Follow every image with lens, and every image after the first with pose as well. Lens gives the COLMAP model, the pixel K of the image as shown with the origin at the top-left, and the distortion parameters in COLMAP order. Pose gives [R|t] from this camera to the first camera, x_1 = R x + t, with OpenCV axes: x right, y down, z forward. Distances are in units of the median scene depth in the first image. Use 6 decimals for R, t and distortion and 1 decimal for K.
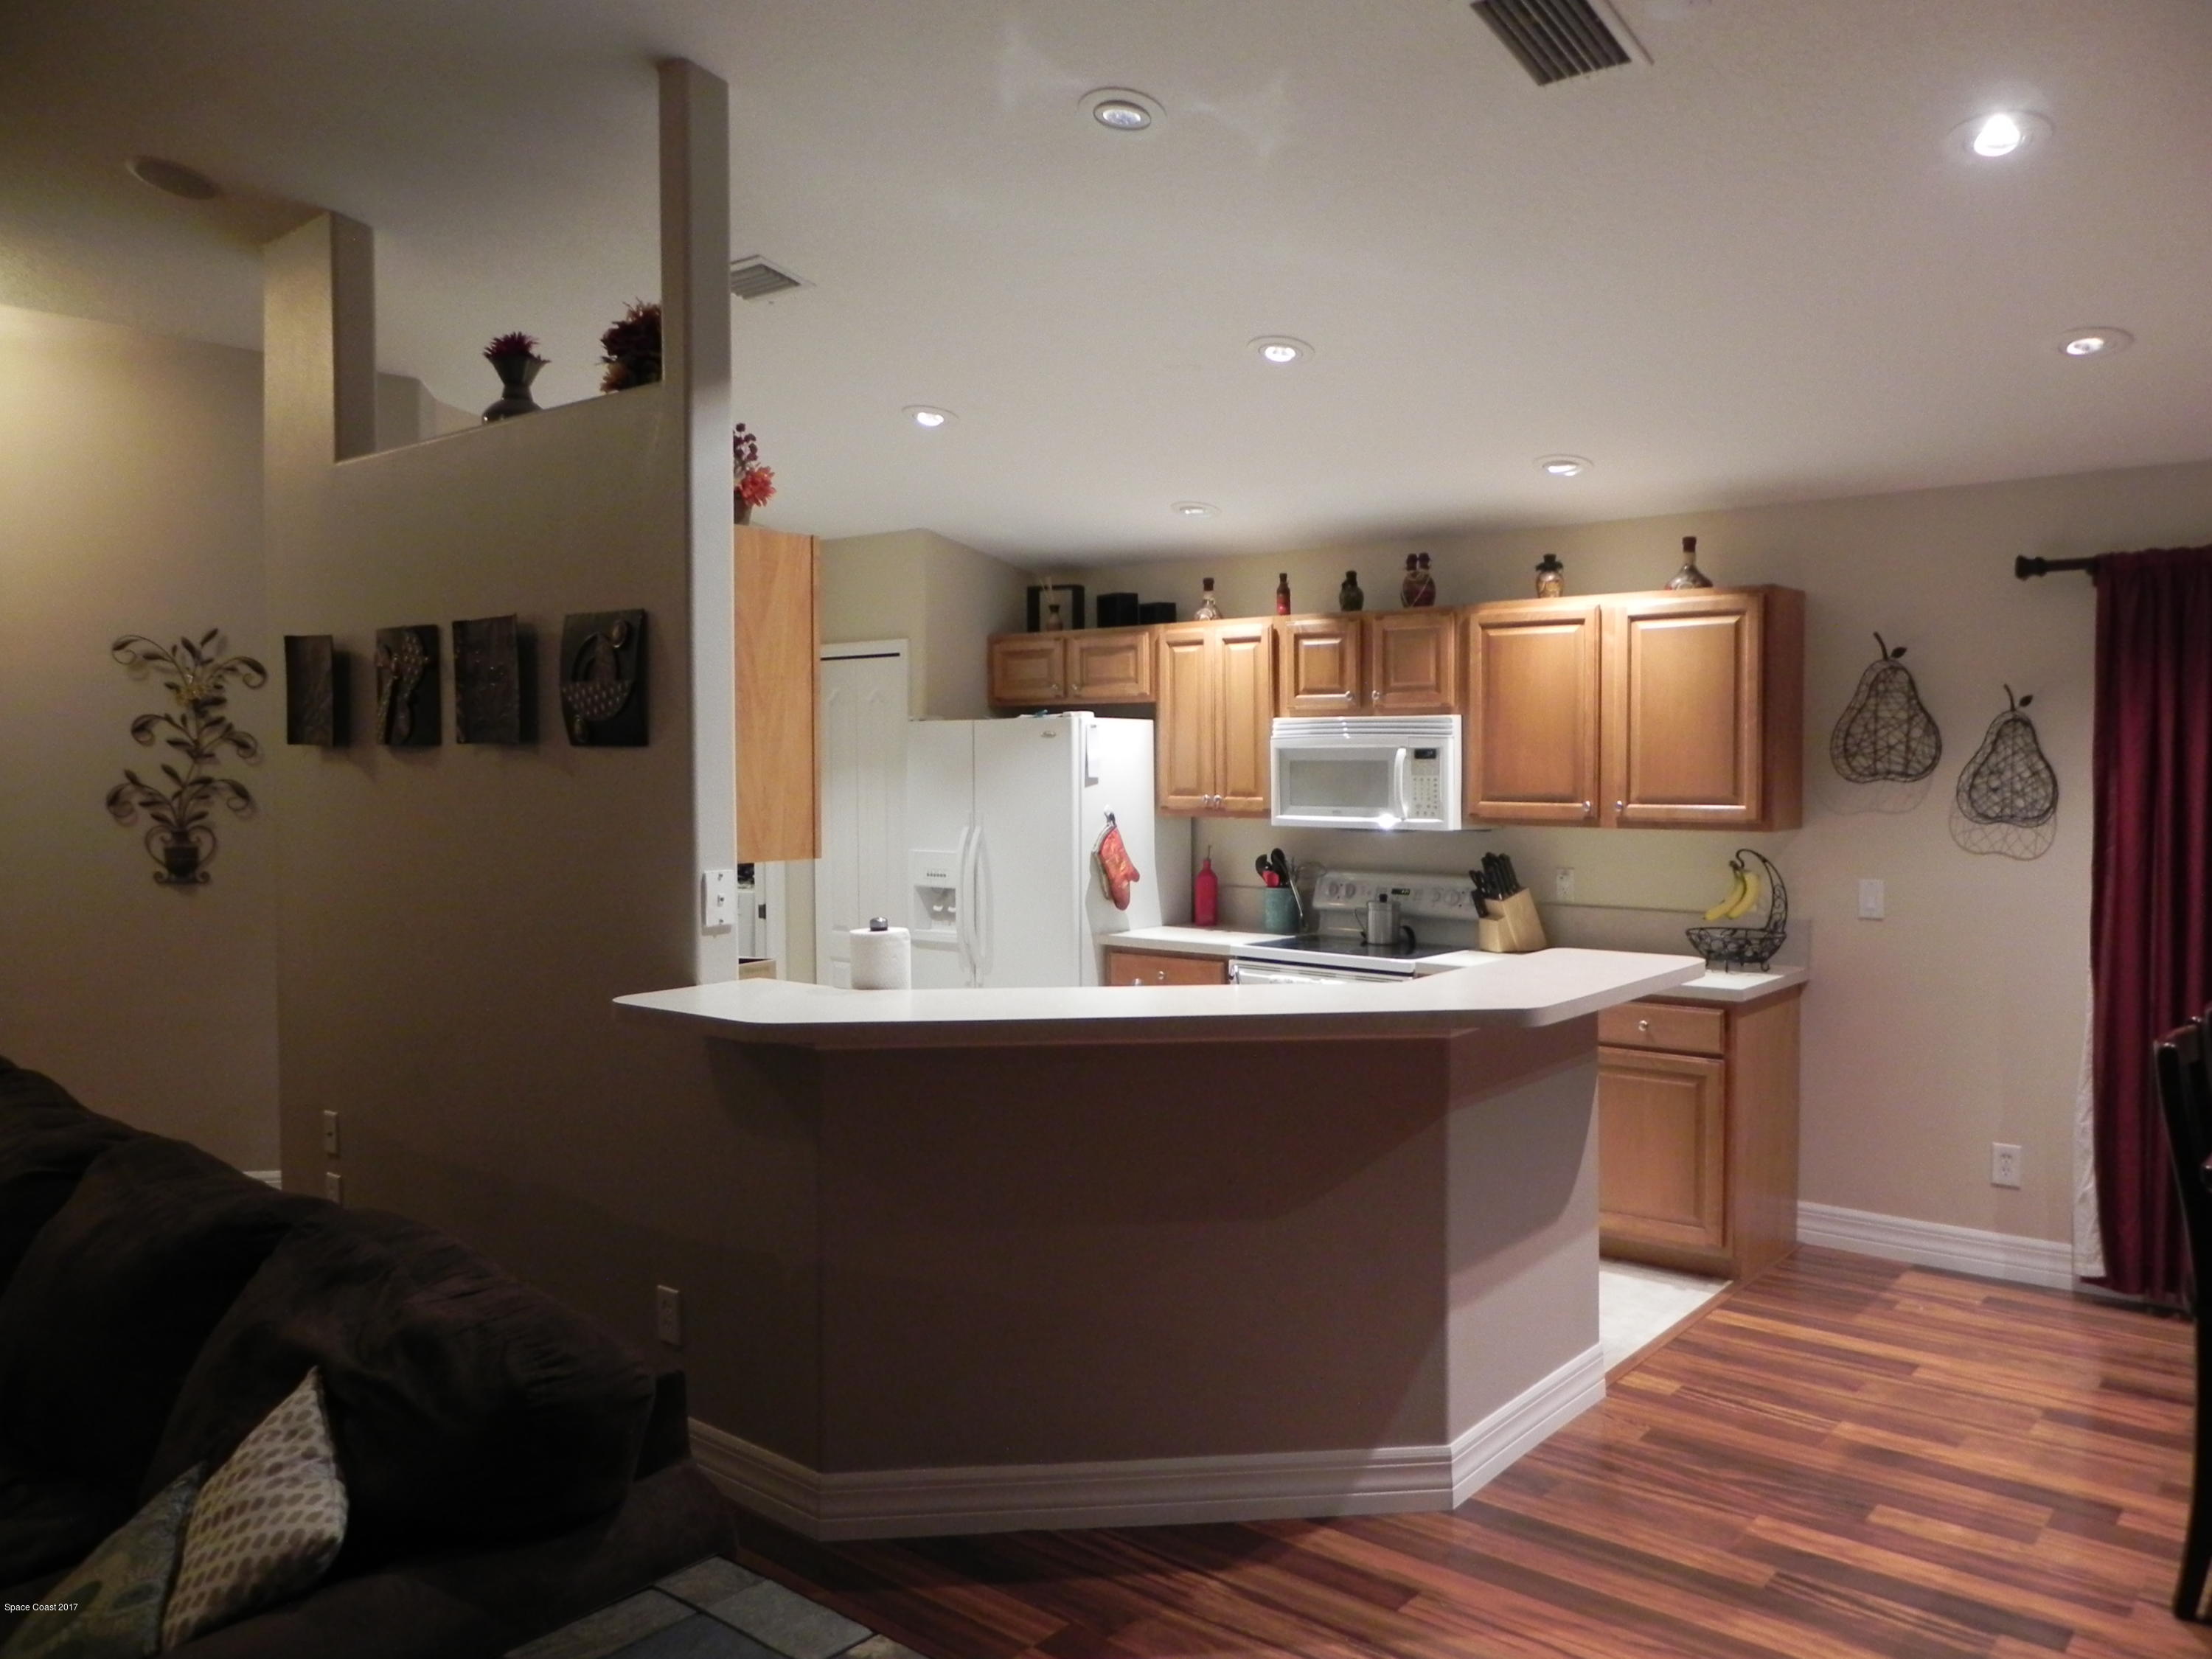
lens RADIAL K [[1643.3, 0, 1156.2], [0, 1643.3, 826.0], [0, 0, 1]] dist [-0.012665, 0.008728]
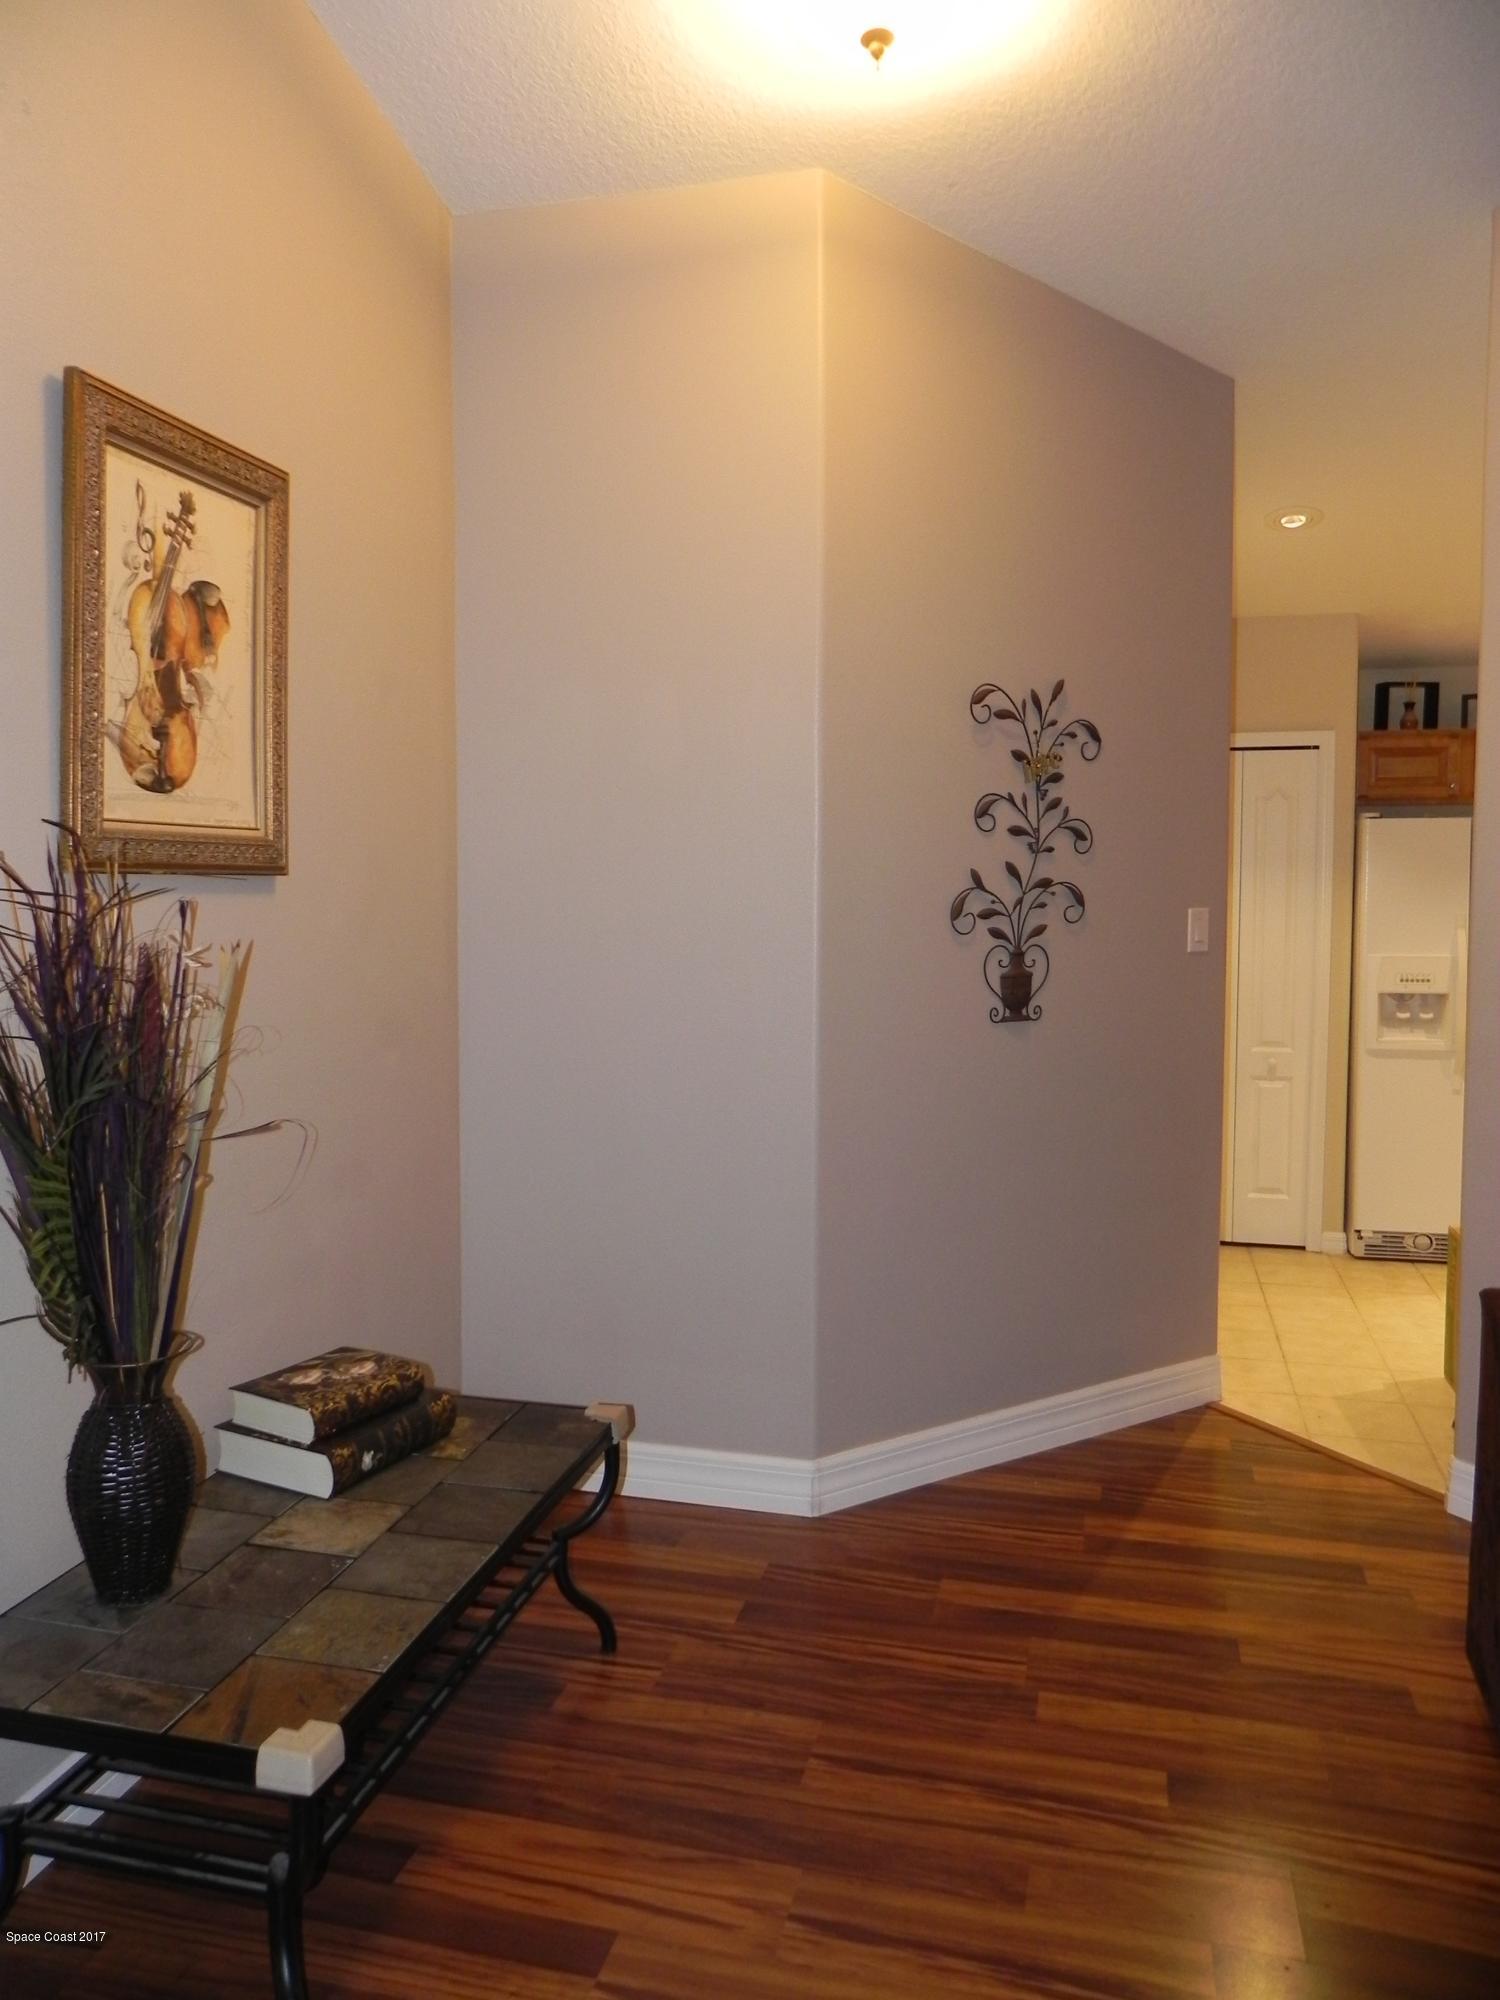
lens RADIAL K [[1485.8, 0, 726.5], [0, 1485.8, 968.3], [0, 0, 1]] dist [-0.012665, 0.008728]
pose [[0.913936, -0.028731, 0.404840, -0.991861], [0.018817, 0.999418, 0.028447, -0.010604], [-0.405422, -0.018381, 0.913945, 0.438158]]
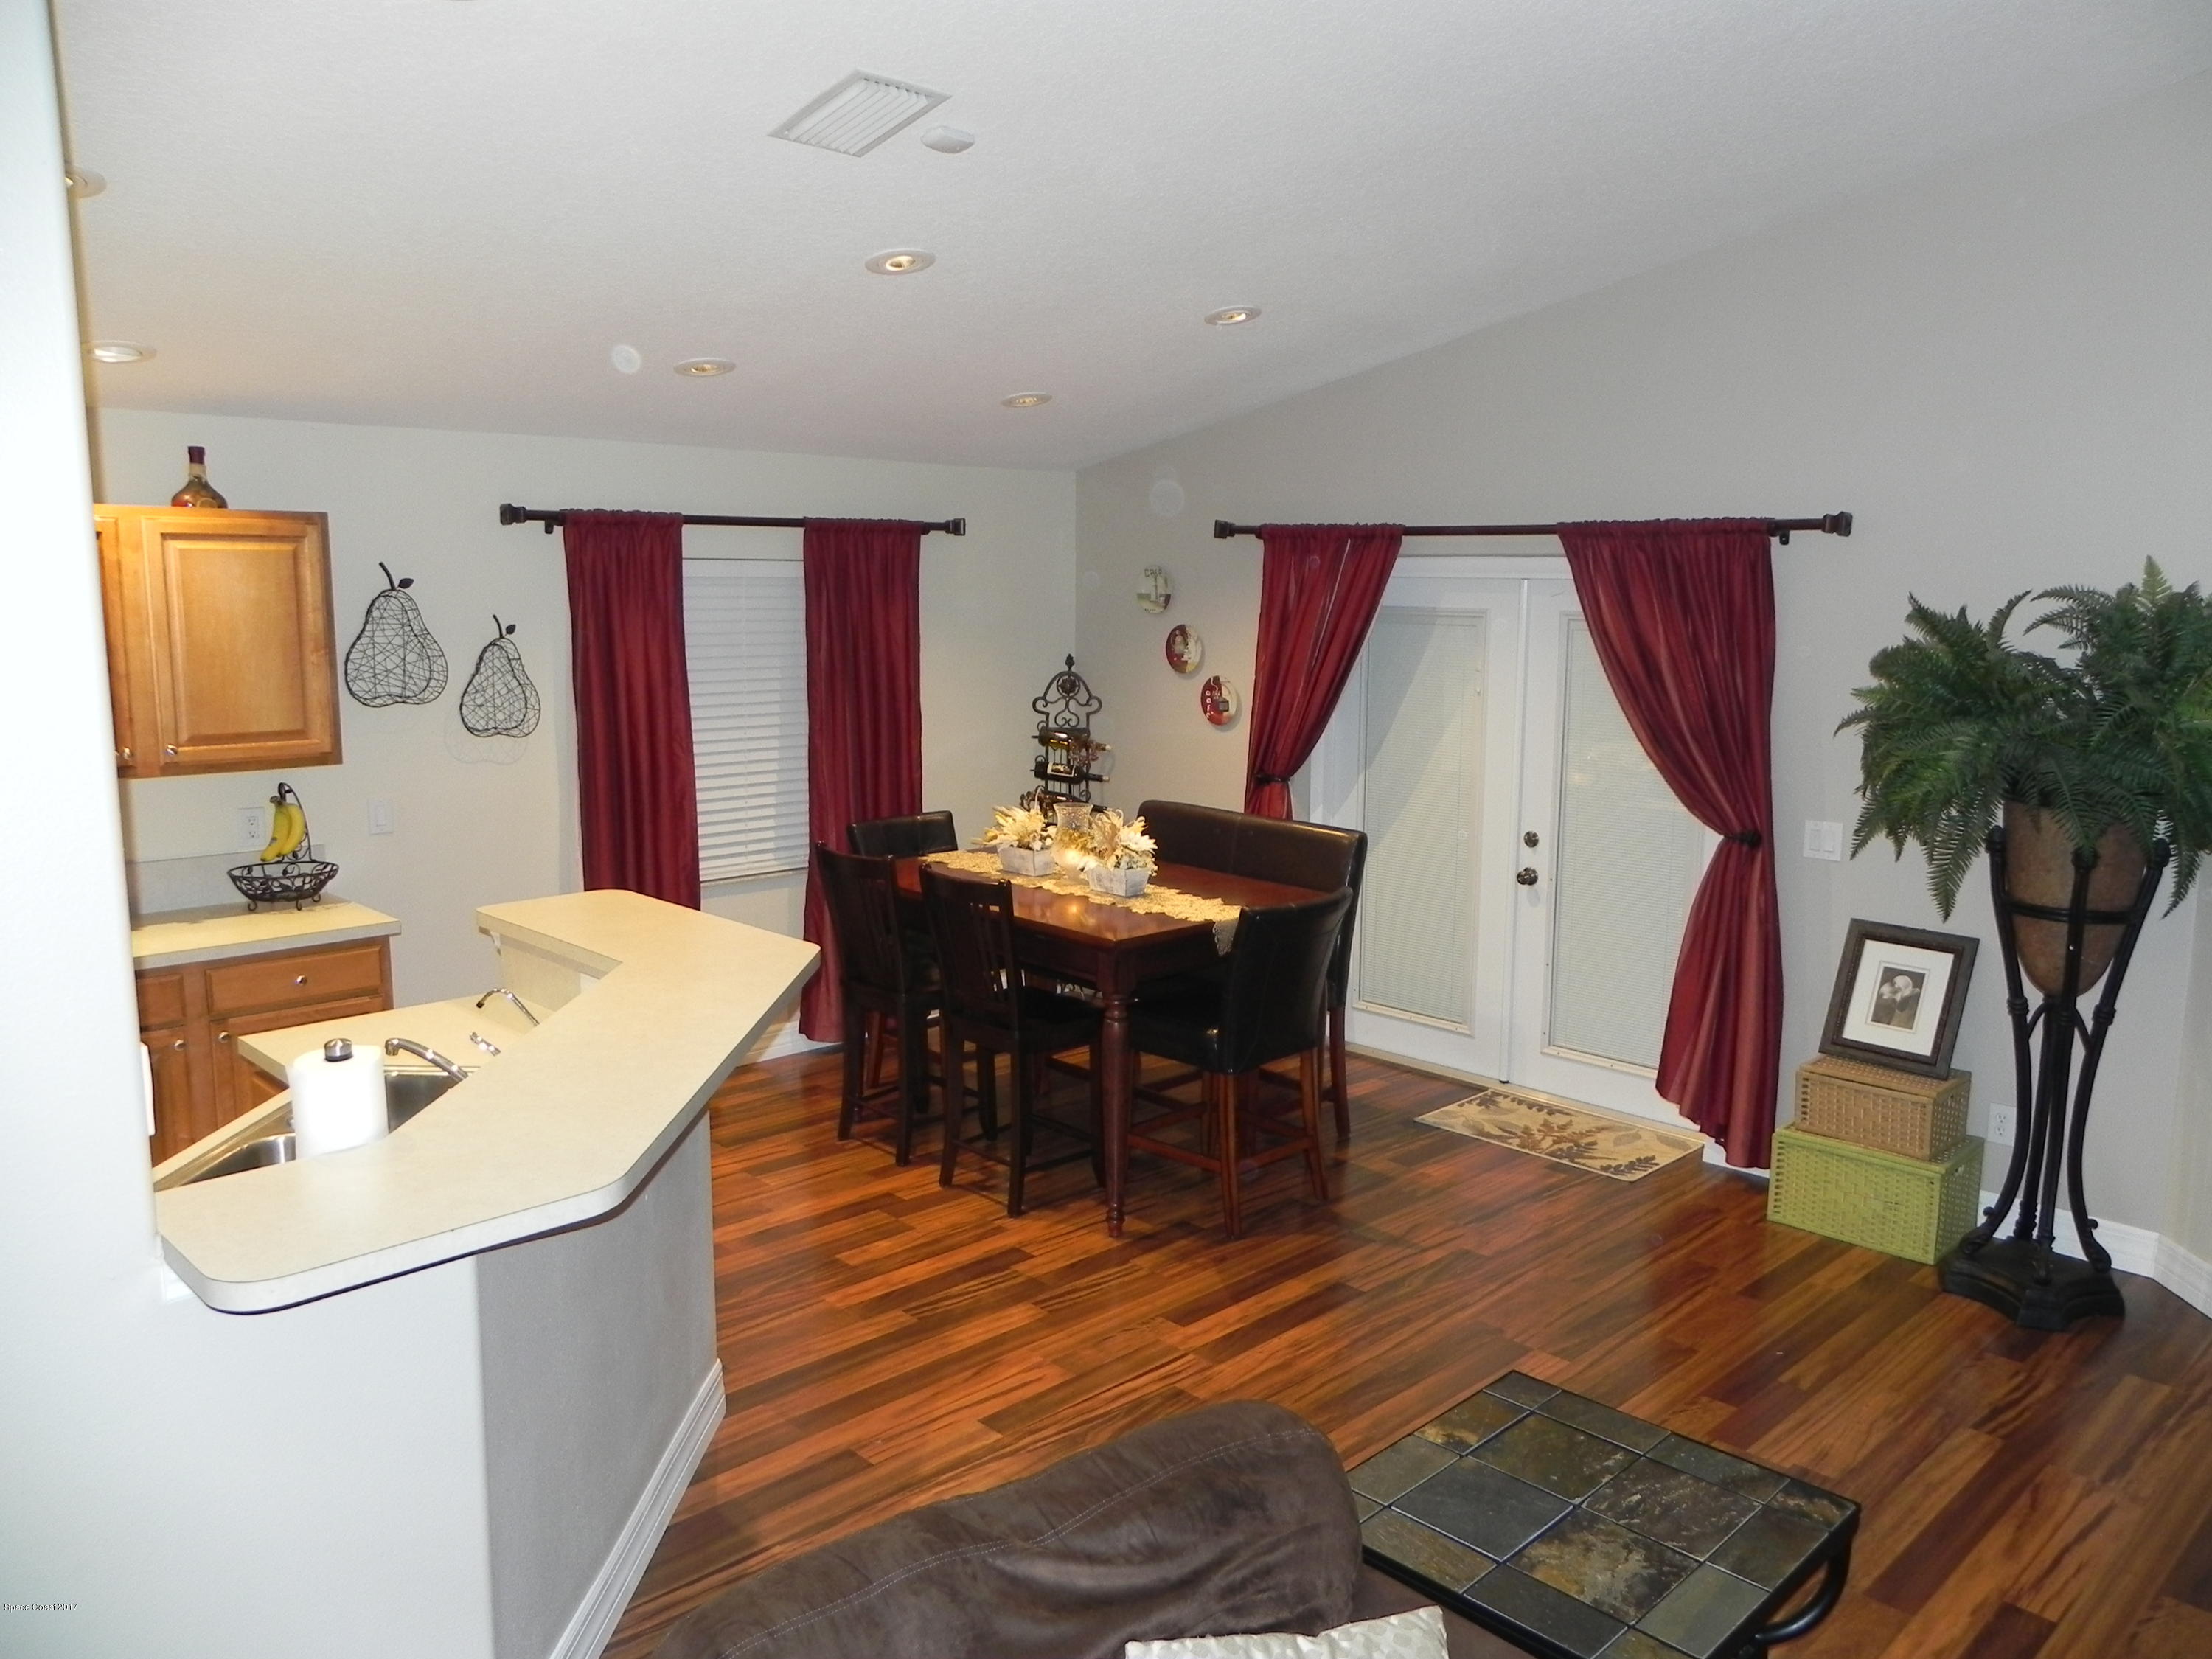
lens RADIAL K [[1643.3, 0, 1156.3], [0, 1643.3, 806.1], [0, 0, 1]] dist [-0.012665, 0.008728]
pose [[0.120679, -0.135875, 0.983349, -0.494957], [0.031385, 0.990615, 0.133027, -0.078487], [-0.992195, 0.014809, 0.123811, 0.338178]]
